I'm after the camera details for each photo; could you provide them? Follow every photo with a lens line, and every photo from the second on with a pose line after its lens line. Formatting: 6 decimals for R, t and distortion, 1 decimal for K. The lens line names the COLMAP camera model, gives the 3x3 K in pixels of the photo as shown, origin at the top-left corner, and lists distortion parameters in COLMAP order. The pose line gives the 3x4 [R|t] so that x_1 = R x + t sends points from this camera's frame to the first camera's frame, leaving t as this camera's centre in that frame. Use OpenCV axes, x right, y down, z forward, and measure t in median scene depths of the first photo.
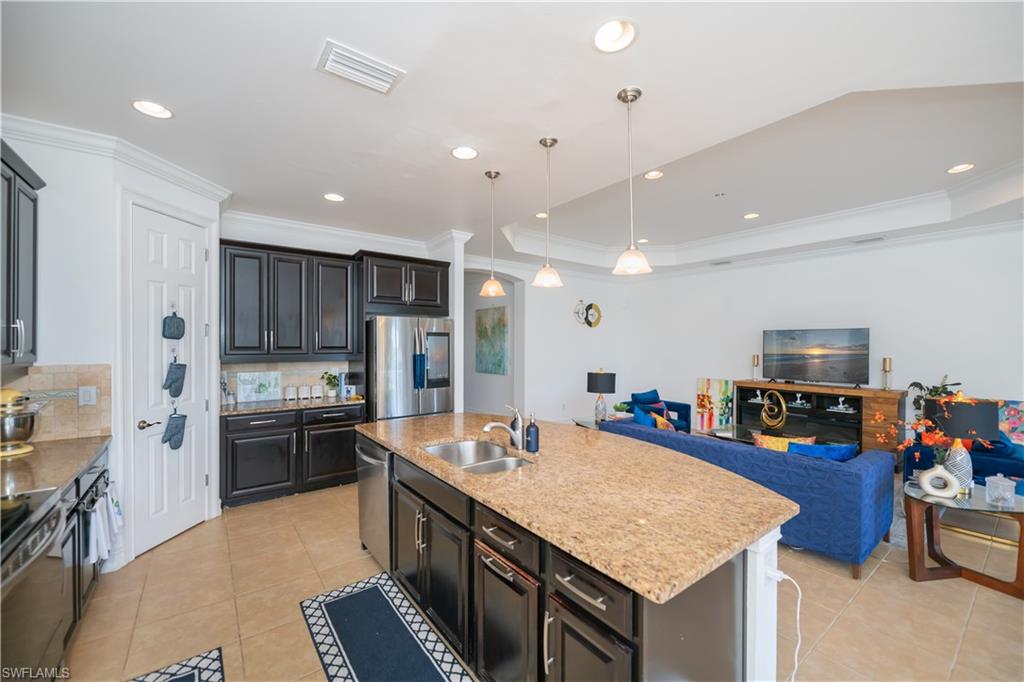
lens RADIAL K [[414.7, 0, 515.3], [0, 414.7, 346.9], [0, 0, 1]] dist [-0.000838, -0.001430]
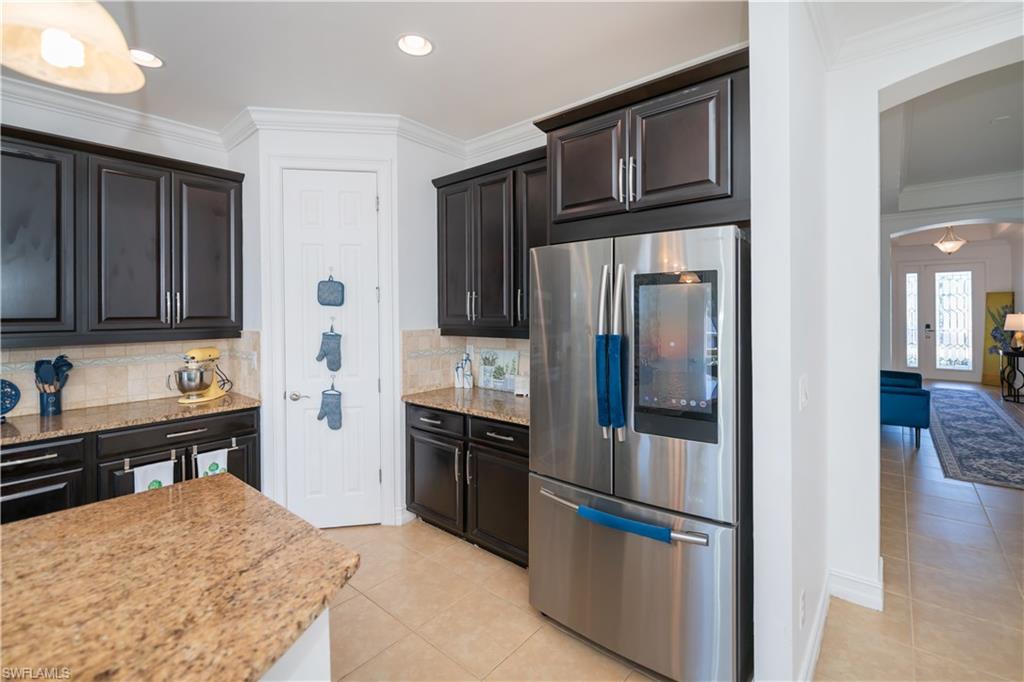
lens RADIAL K [[449.8, 0, 510.7], [0, 449.8, 303.6], [0, 0, 1]] dist [0.003534, -0.002645]
pose [[0.200967, -0.023151, -0.979325, 0.125351], [0.000216, 0.999722, -0.023589, -0.000433], [0.979598, 0.004529, 0.200916, 0.708789]]
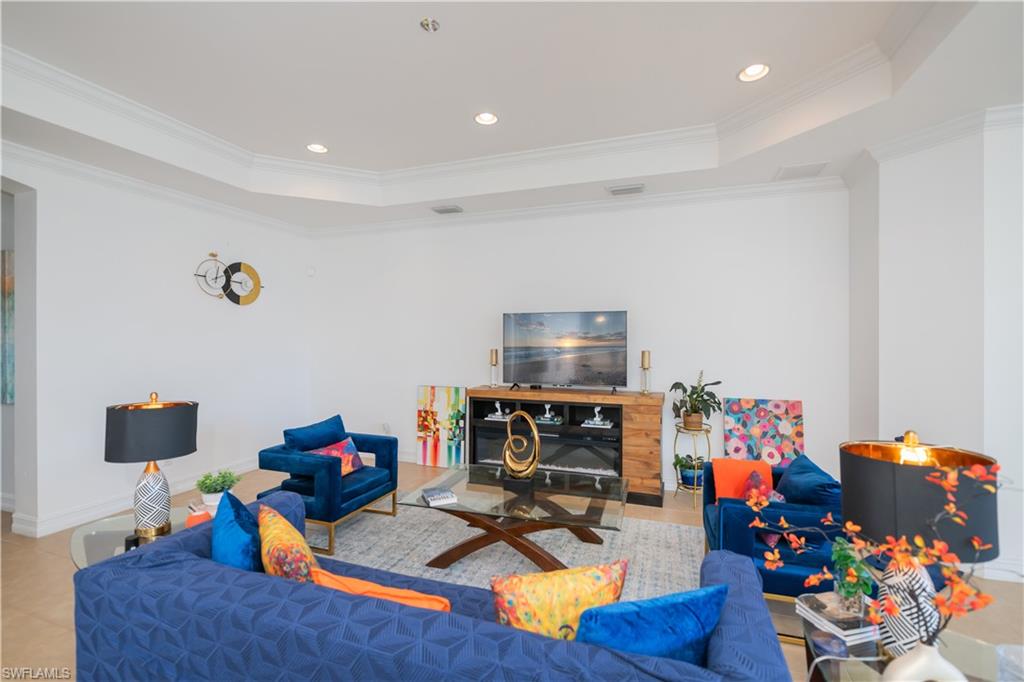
lens RADIAL K [[449.8, 0, 516.1], [0, 449.8, 338.5], [0, 0, 1]] dist [0.003534, -0.002645]
pose [[0.838443, -0.006059, 0.544956, 0.245002], [0.008069, 0.999967, -0.001297, 0.003275], [-0.544930, 0.005485, 0.838464, 0.424188]]
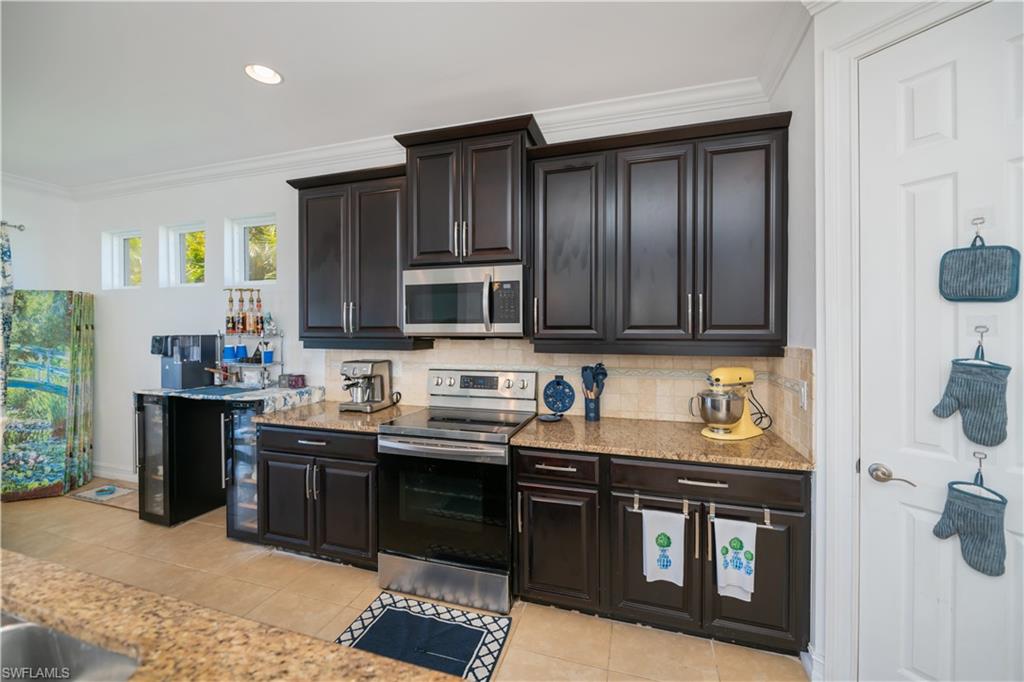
lens RADIAL K [[414.7, 0, 509.5], [0, 414.7, 335.3], [0, 0, 1]] dist [-0.000838, -0.001430]
pose [[-0.823897, 0.009939, -0.566653, -0.125436], [-0.004746, 0.999690, 0.024435, 0.003568], [0.566720, 0.022821, -0.823594, 0.642827]]
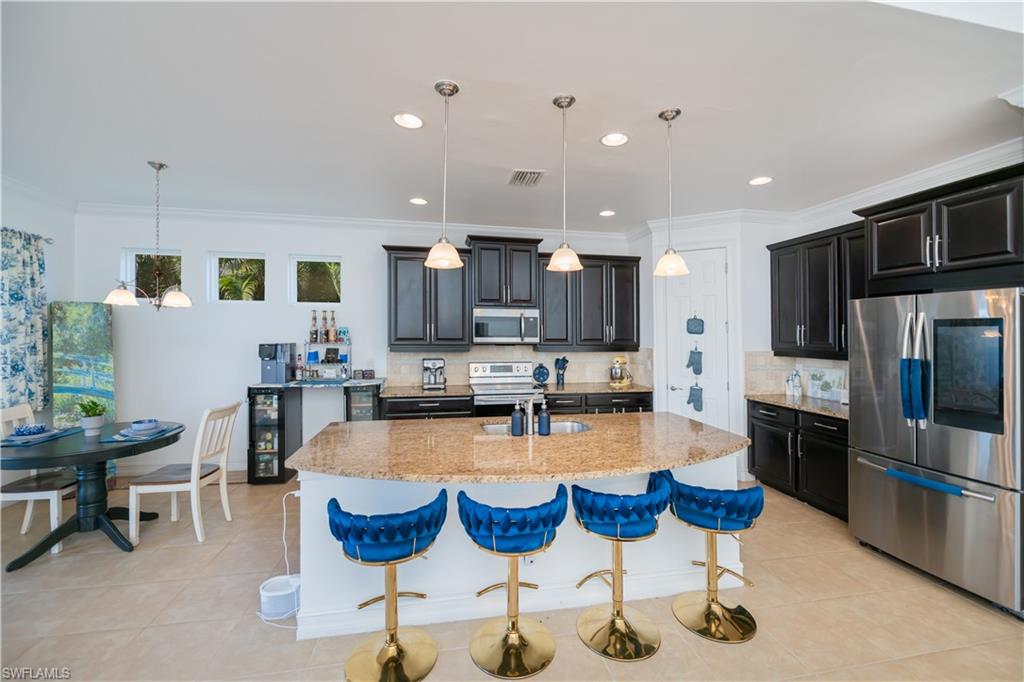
lens RADIAL K [[414.7, 0, 514.8], [0, 414.7, 323.8], [0, 0, 1]] dist [-0.000838, -0.001430]
pose [[-0.460448, -0.027473, -0.887261, 0.449069], [-0.015093, 0.999619, -0.023119, -0.006968], [0.887558, 0.002747, -0.460688, 0.662047]]
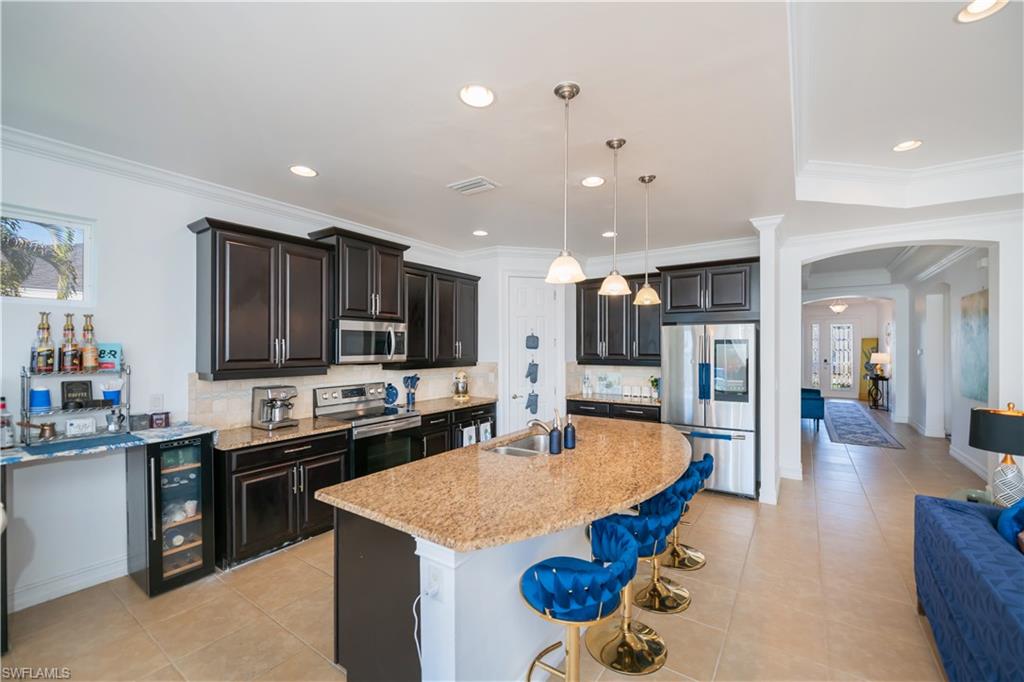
lens RADIAL K [[414.7, 0, 512.3], [0, 414.7, 338.6], [0, 0, 1]] dist [-0.000838, -0.001430]
pose [[0.292690, -0.022846, -0.955934, 0.470733], [-0.004701, 0.999668, -0.025331, -0.010517], [0.956196, 0.011908, 0.292486, 0.251631]]
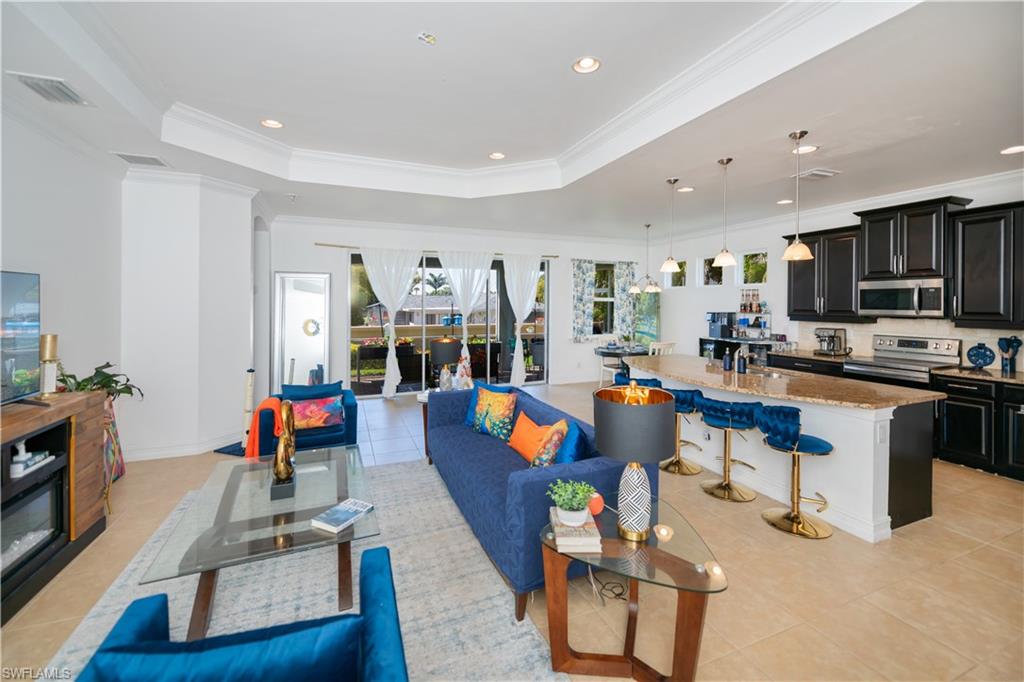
lens RADIAL K [[414.7, 0, 513.5], [0, 414.7, 306.0], [0, 0, 1]] dist [-0.000838, -0.001430]
pose [[-0.962062, -0.005831, 0.272770, 0.190416], [-0.001608, 0.999875, 0.015701, -0.018281], [-0.272827, 0.014667, -0.961951, 1.274060]]
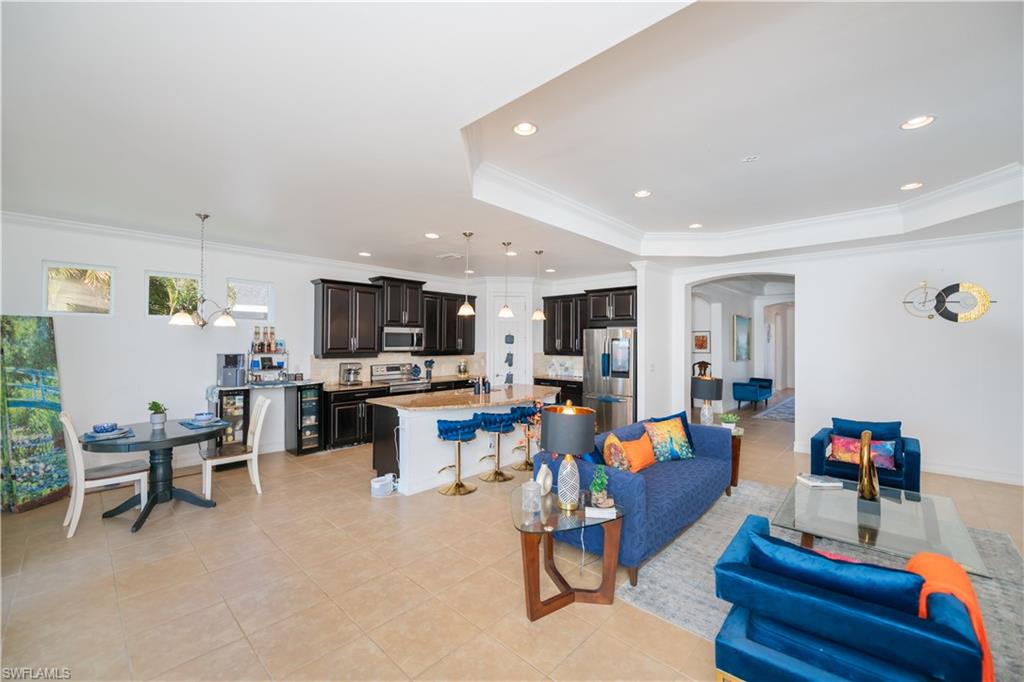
lens RADIAL K [[414.7, 0, 507.4], [0, 414.7, 326.6], [0, 0, 1]] dist [-0.000838, -0.001430]
pose [[0.143283, -0.039344, -0.988899, 1.029072], [-0.010485, 0.999093, -0.041269, -0.011358], [0.989626, 0.016281, 0.142741, 0.370087]]
